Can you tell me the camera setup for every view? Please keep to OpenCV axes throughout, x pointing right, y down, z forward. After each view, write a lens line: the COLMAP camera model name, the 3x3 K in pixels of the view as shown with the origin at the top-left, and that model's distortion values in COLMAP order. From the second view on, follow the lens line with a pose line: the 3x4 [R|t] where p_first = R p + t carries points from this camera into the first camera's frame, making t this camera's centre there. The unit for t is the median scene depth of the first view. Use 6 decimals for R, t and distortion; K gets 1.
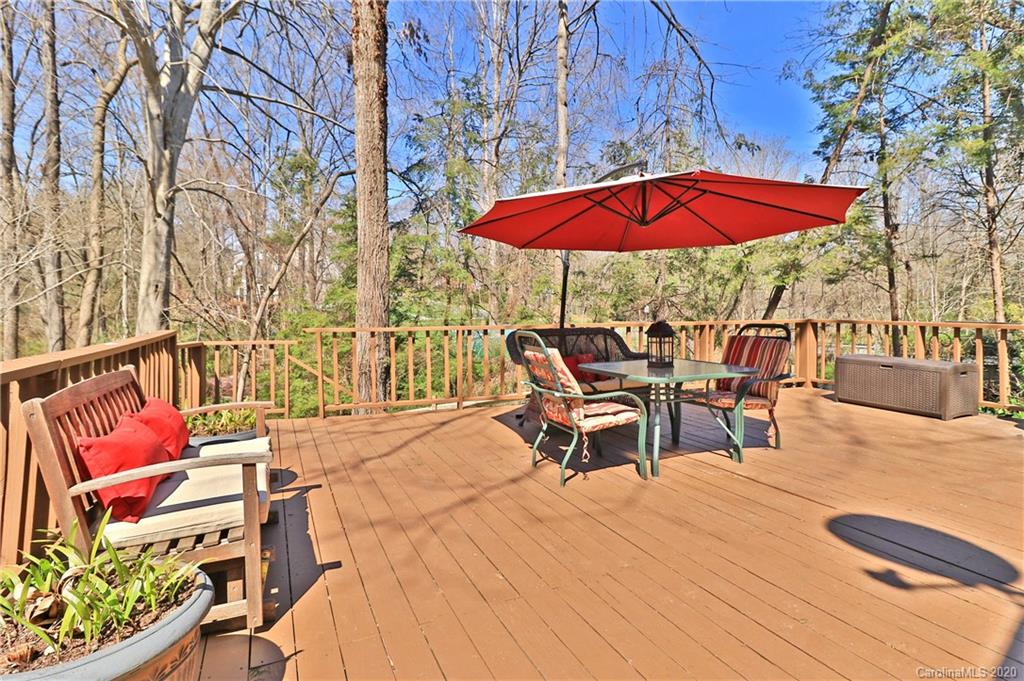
lens RADIAL K [[483.8, 0, 509.2], [0, 483.8, 322.2], [0, 0, 1]] dist [0.012993, -0.000899]
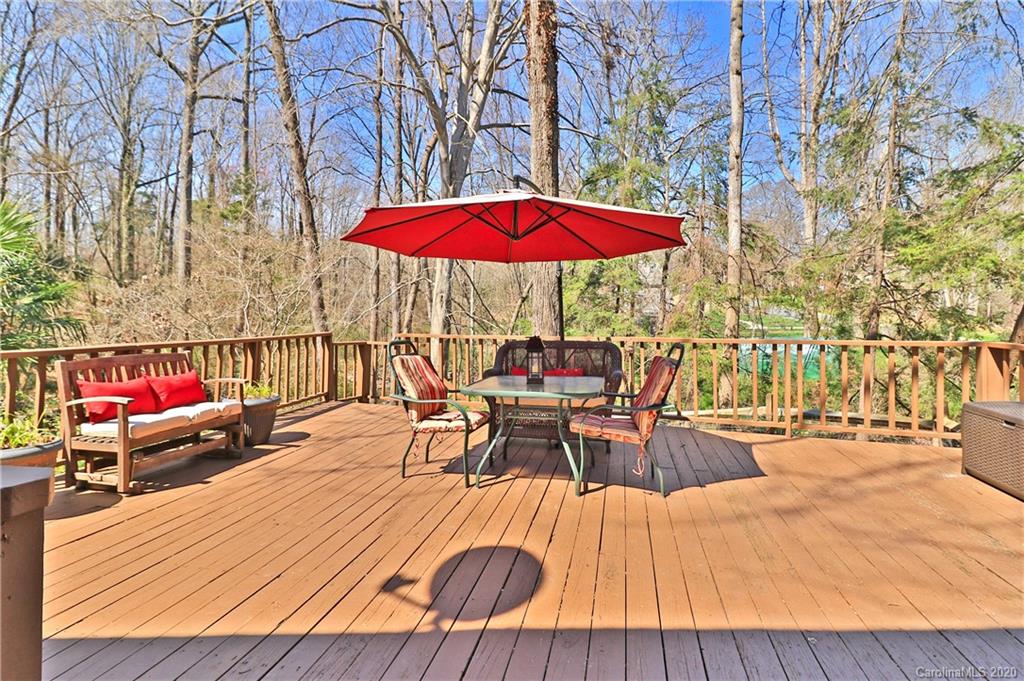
lens RADIAL K [[538.9, 0, 510.6], [0, 538.9, 312.0], [0, 0, 1]] dist [0.019758, -0.000580]
pose [[0.788568, 0.006378, -0.614915, 0.661442], [-0.027065, 0.999337, -0.024342, -0.015768], [0.614352, 0.035838, 0.788218, 0.082220]]
